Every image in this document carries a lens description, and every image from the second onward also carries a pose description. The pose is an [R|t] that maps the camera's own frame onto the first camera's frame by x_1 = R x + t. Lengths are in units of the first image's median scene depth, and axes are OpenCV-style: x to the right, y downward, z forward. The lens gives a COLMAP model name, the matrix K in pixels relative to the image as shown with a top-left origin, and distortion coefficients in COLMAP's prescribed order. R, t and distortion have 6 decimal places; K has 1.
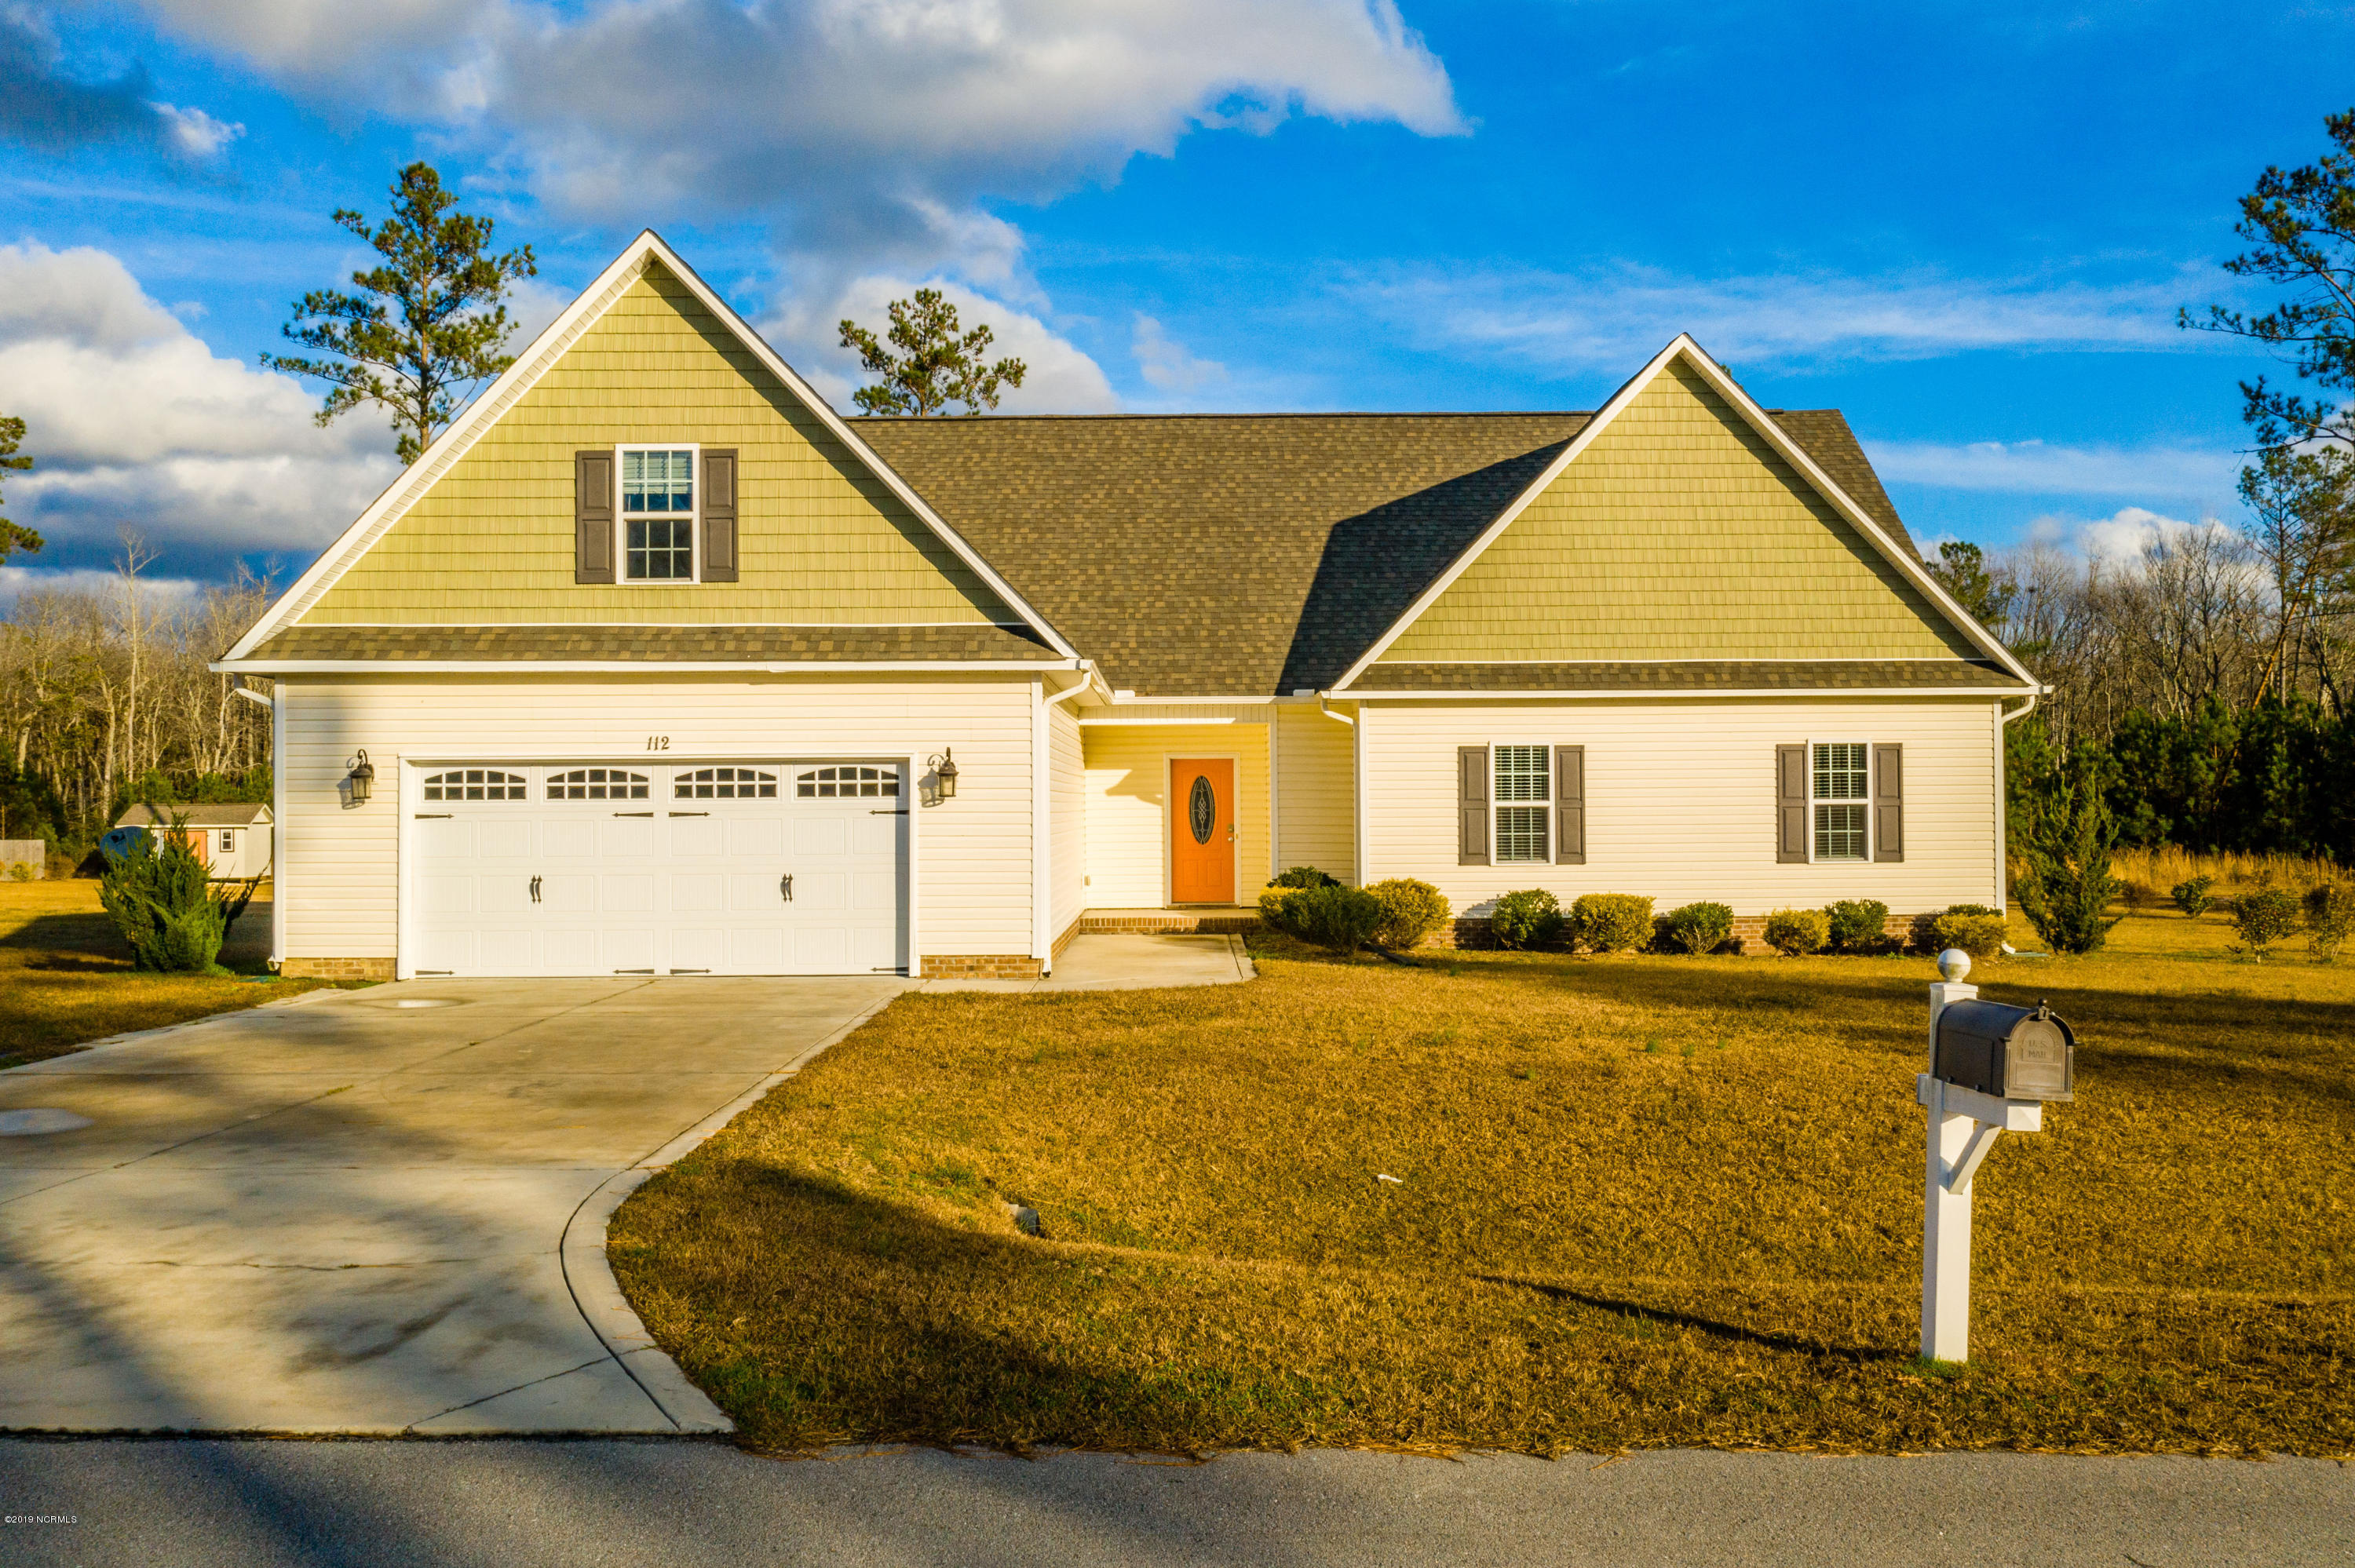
lens RADIAL K [[1908.0, 0, 1177.5], [0, 1908.0, 784.0], [0, 0, 1]] dist [-0.000067, 0.007236]
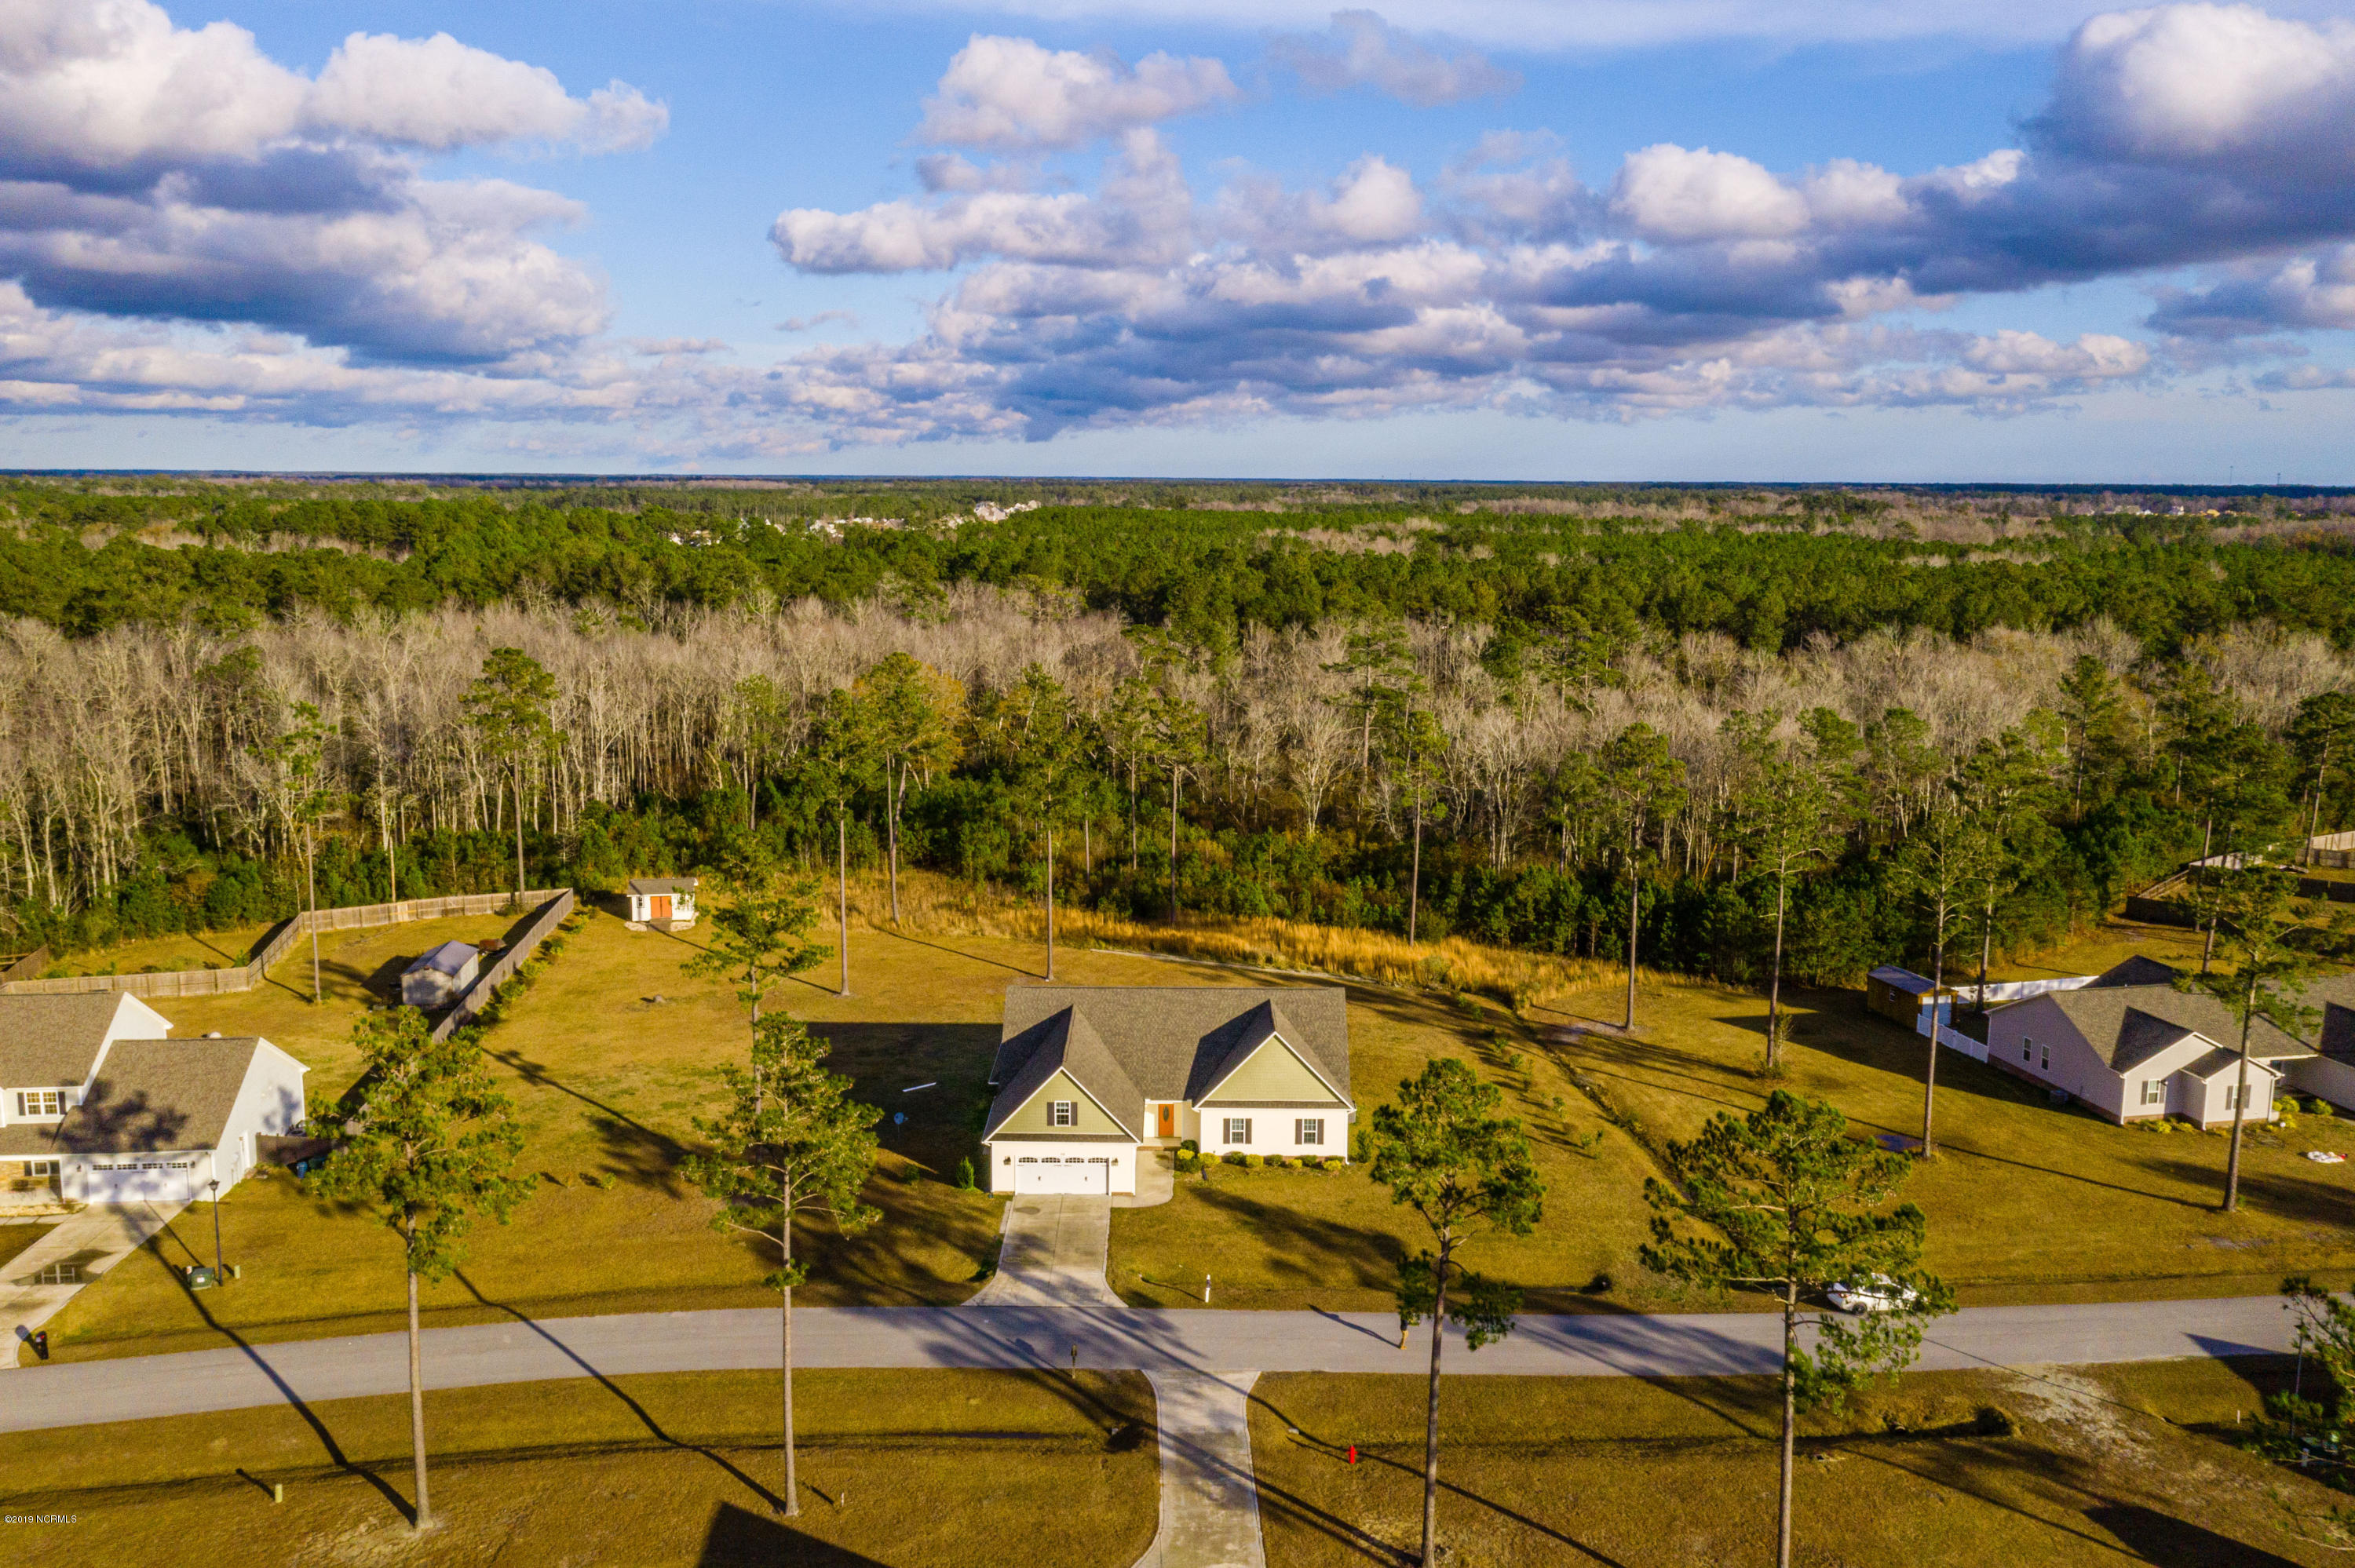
lens RADIAL K [[1887.2, 0, 1177.5], [0, 1887.2, 784.0], [0, 0, 1]] dist [0.003651, 0.005411]
pose [[0.999929, 0.011707, 0.002004, 0.029895], [-0.011877, 0.984483, 0.175079, -1.973557], [0.000077, -0.175090, 0.984552, -4.039500]]
